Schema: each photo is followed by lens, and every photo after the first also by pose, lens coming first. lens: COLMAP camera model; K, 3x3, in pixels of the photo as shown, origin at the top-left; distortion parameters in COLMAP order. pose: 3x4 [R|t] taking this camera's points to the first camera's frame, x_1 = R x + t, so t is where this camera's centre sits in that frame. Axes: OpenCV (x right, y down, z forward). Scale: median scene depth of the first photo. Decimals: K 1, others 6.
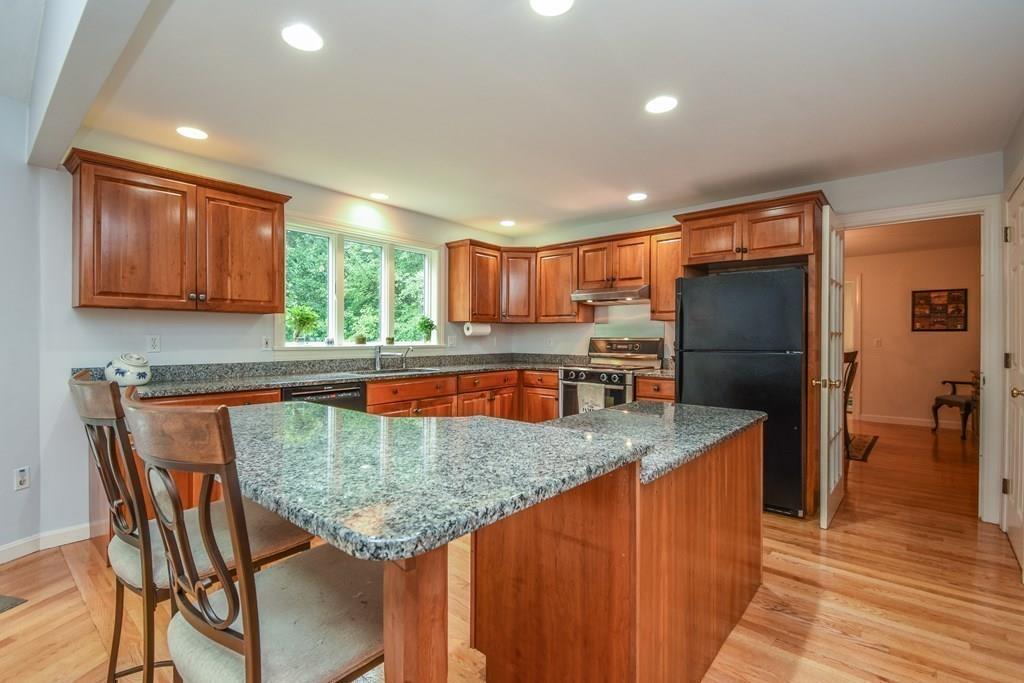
lens RADIAL K [[472.3, 0, 512.0], [0, 472.3, 341.5], [0, 0, 1]] dist [0.020166, -0.012987]
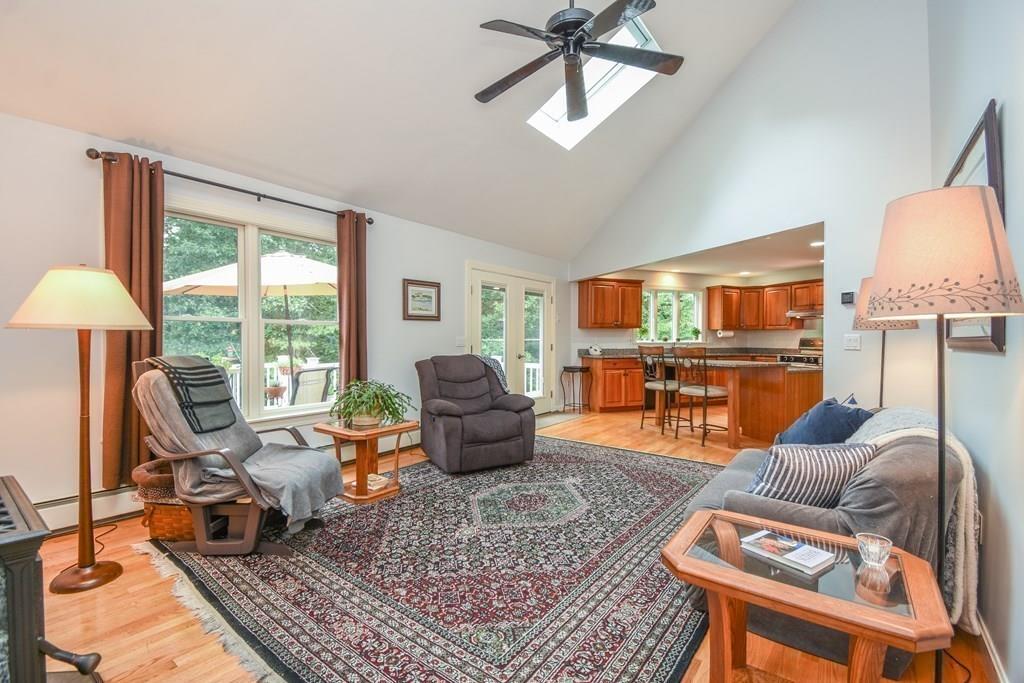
lens RADIAL K [[450.3, 0, 512.0], [0, 450.3, 341.5], [0, 0, 1]] dist [0.030700, 0.000063]
pose [[0.891700, -0.000866, -0.452627, -0.018228], [0.000015, 0.999998, -0.001885, 0.008803], [0.452627, 0.001674, 0.891698, -1.016044]]
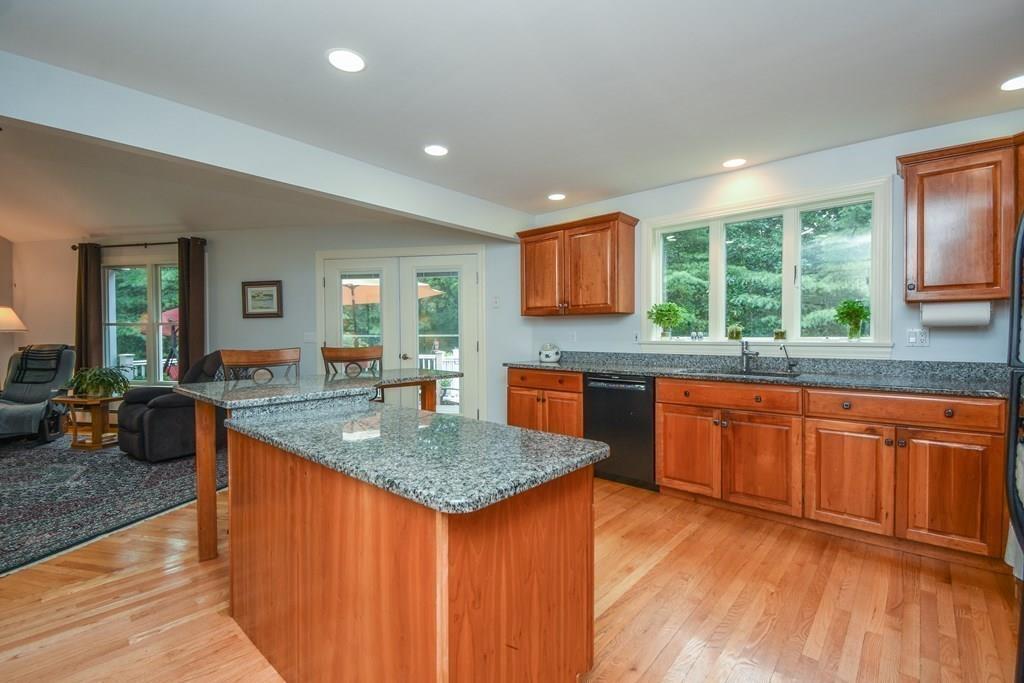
lens RADIAL K [[451.7, 0, 519.2], [0, 451.7, 342.6], [0, 0, 1]] dist [0.029749, -0.017002]
pose [[-0.011921, 0.012005, -0.999857, 0.487937], [-0.004199, 0.999919, 0.012055, 0.003297], [0.999920, 0.004342, -0.011870, 0.568110]]
